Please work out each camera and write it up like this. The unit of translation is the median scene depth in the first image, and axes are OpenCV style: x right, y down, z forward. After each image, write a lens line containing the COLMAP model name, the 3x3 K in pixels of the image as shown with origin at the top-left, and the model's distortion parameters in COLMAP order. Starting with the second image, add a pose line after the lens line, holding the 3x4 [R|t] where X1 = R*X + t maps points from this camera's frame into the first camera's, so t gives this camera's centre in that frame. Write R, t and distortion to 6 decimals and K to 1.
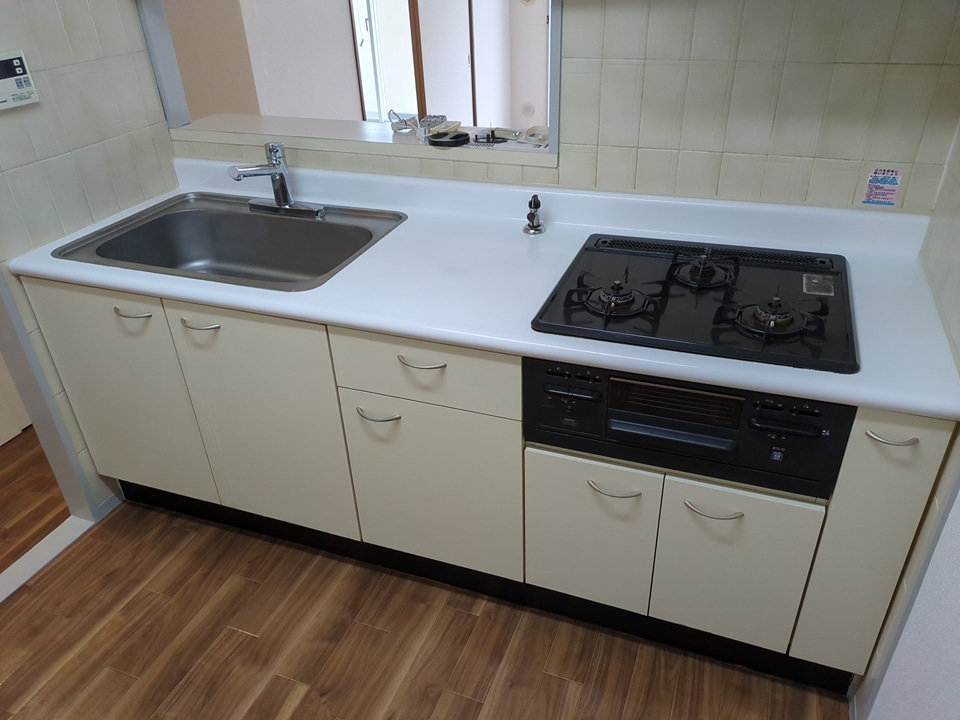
lens RADIAL K [[717.3, 0, 480.4], [0, 717.3, 360.9], [0, 0, 1]] dist [0.032190, -0.029676]
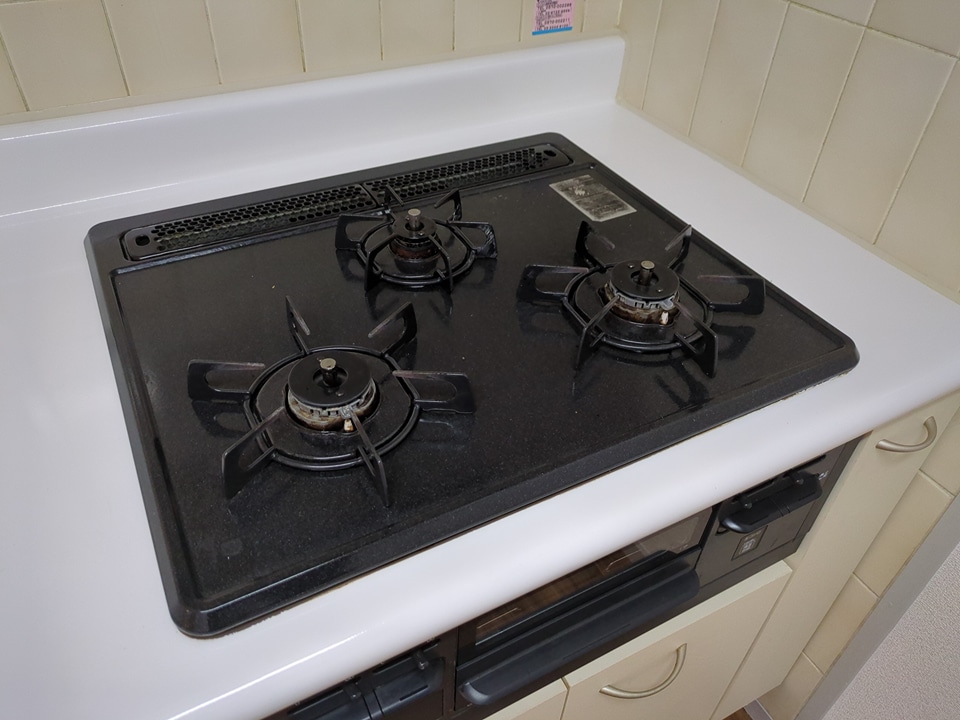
lens RADIAL K [[717.3, 0, 479.0], [0, 717.3, 360.9], [0, 0, 1]] dist [0.032190, -0.029676]
pose [[0.655421, -0.448318, 0.607811, 0.017416], [0.334111, 0.893846, 0.299014, -0.175370], [-0.677343, 0.007096, 0.735633, 0.608543]]
